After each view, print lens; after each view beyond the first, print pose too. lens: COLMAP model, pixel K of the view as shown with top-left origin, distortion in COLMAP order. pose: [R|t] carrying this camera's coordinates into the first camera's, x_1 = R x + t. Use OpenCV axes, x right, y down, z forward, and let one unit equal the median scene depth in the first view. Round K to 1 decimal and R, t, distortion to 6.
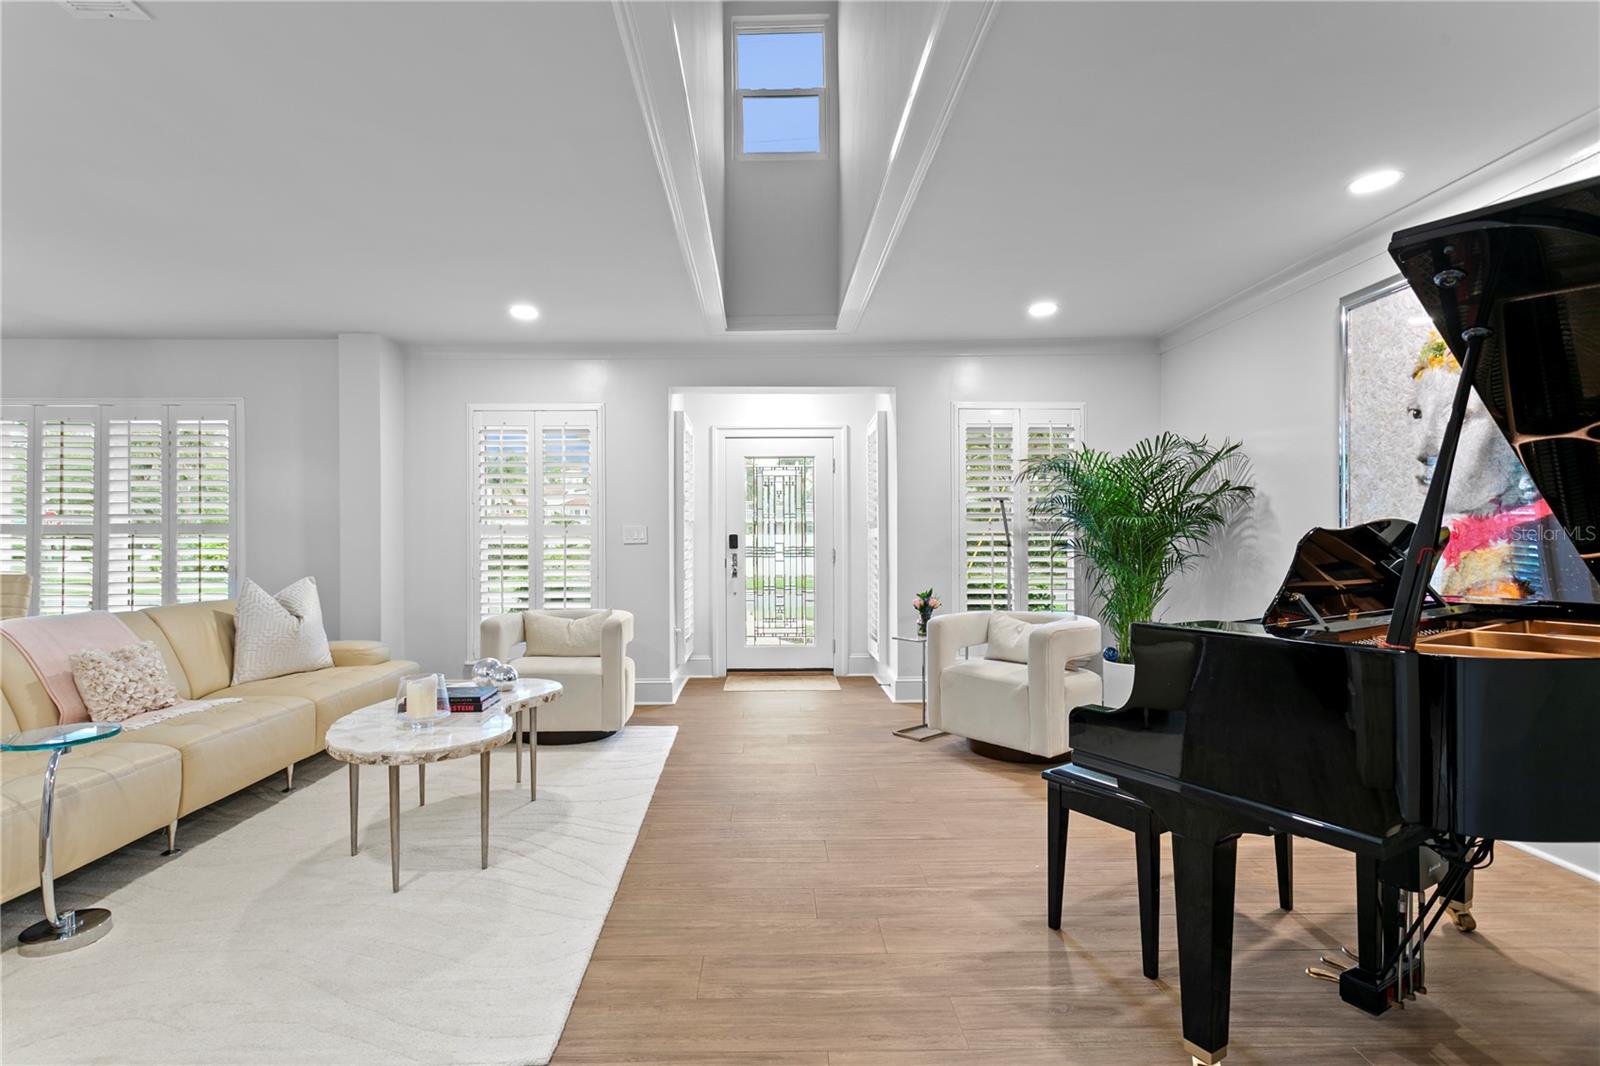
lens RADIAL K [[772.0, 0, 785.1], [0, 772.0, 538.5], [0, 0, 1]] dist [-0.003958, 0.006432]
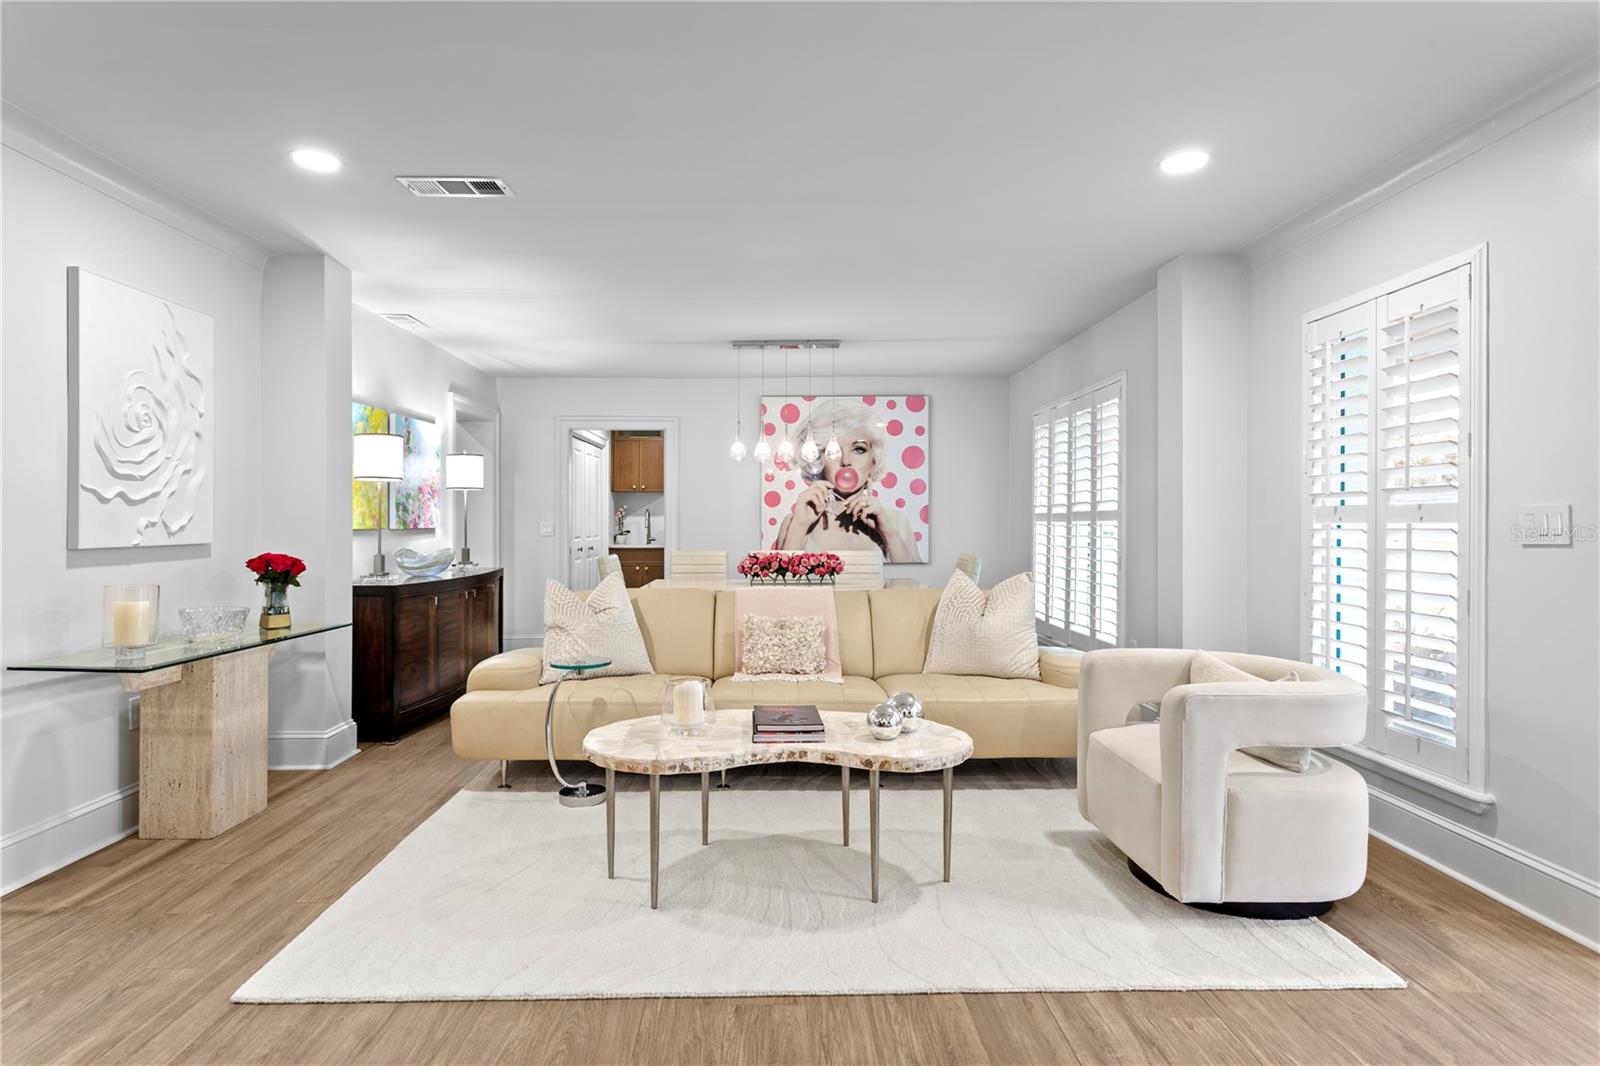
lens RADIAL K [[860.3, 0, 759.3], [0, 860.3, 521.0], [0, 0, 1]] dist [-0.019154, 0.012751]
pose [[-0.025448, 0.000796, -0.999676, 0.453461], [0.000687, 0.999999, 0.000779, -0.011599], [0.999676, -0.000667, -0.025449, 0.887230]]
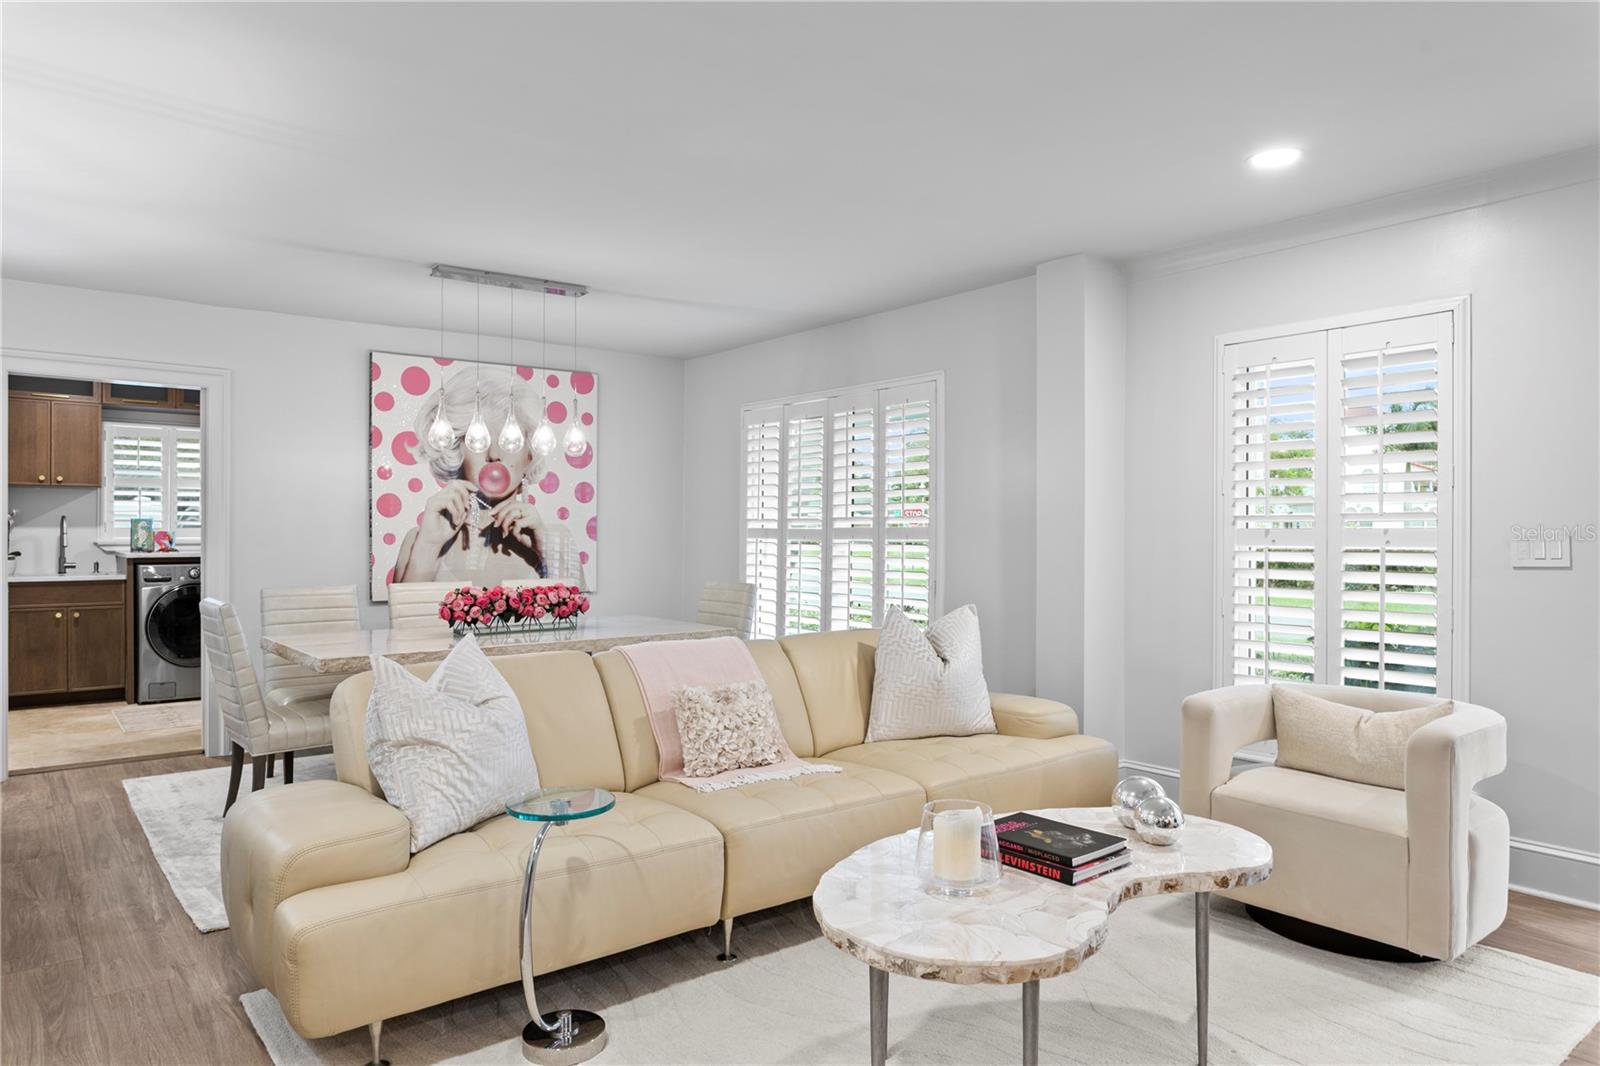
lens RADIAL K [[1019.6, 0, 768.1], [0, 1019.6, 536.2], [0, 0, 1]] dist [-0.003288, 0.004174]
pose [[0.596351, 0.007197, -0.802691, 0.053891], [-0.001536, 0.999968, 0.007825, -0.027679], [0.802722, -0.003434, 0.596343, 0.334993]]
